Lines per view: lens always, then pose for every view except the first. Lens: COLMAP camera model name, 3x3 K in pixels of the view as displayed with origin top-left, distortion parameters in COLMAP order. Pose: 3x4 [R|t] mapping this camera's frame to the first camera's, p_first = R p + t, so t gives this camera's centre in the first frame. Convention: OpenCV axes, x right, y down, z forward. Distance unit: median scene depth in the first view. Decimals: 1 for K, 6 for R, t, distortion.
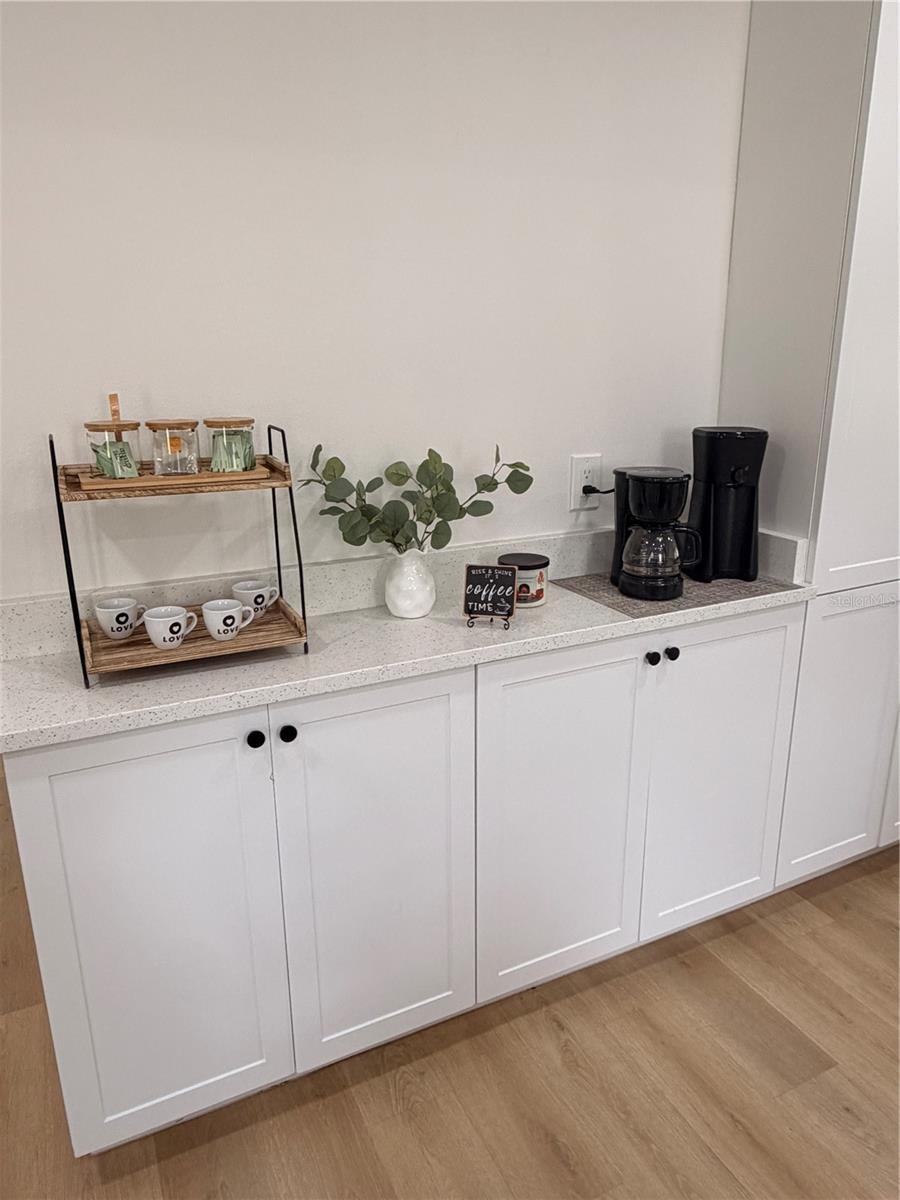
lens RADIAL K [[806.8, 0, 451.5], [0, 806.8, 595.6], [0, 0, 1]] dist [0.007623, 0.001866]
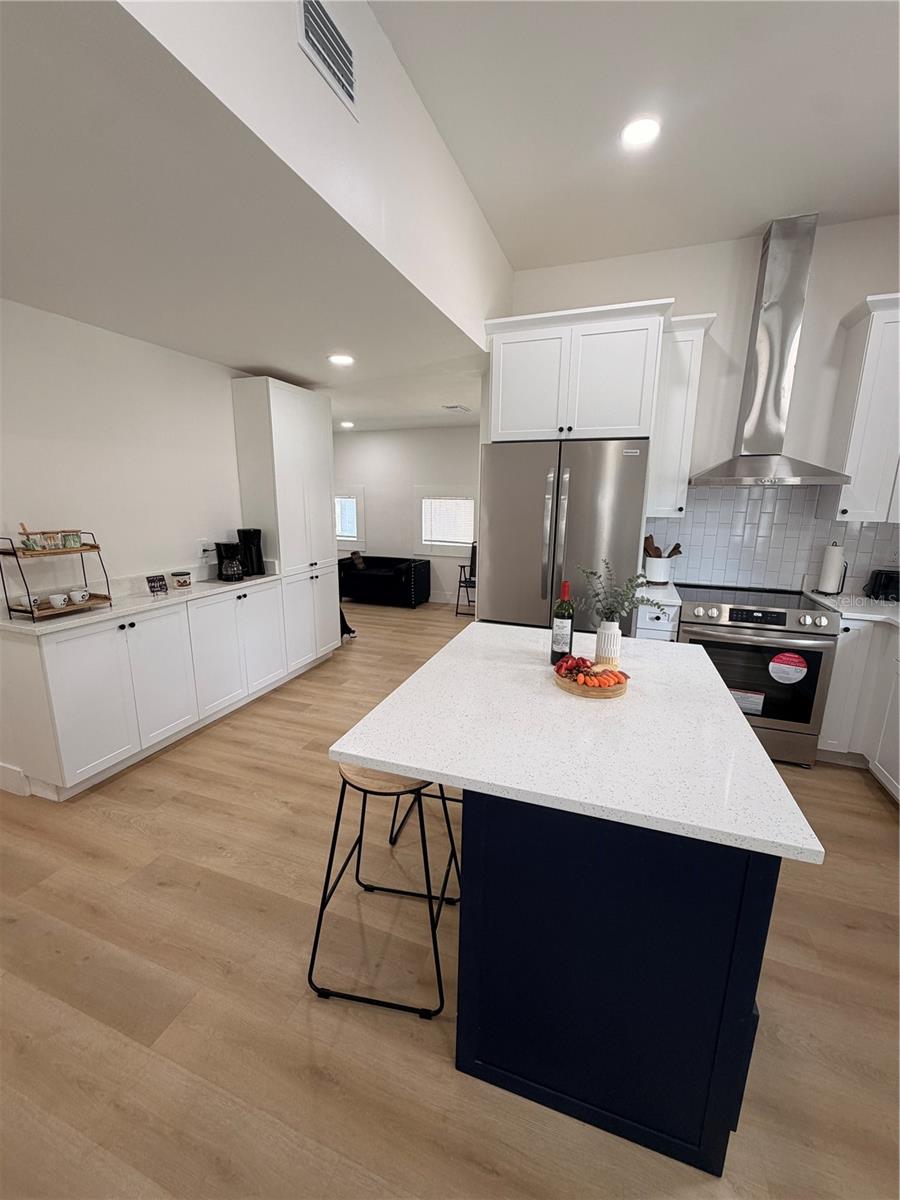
lens RADIAL K [[481.5, 0, 450.0], [0, 481.5, 599.7], [0, 0, 1]] dist [-0.002105, -0.000025]
pose [[0.720547, -0.130784, 0.680961, -0.438269], [0.181738, 0.983341, -0.003444, 0.232834], [-0.669166, 0.126238, 0.732312, -0.945597]]
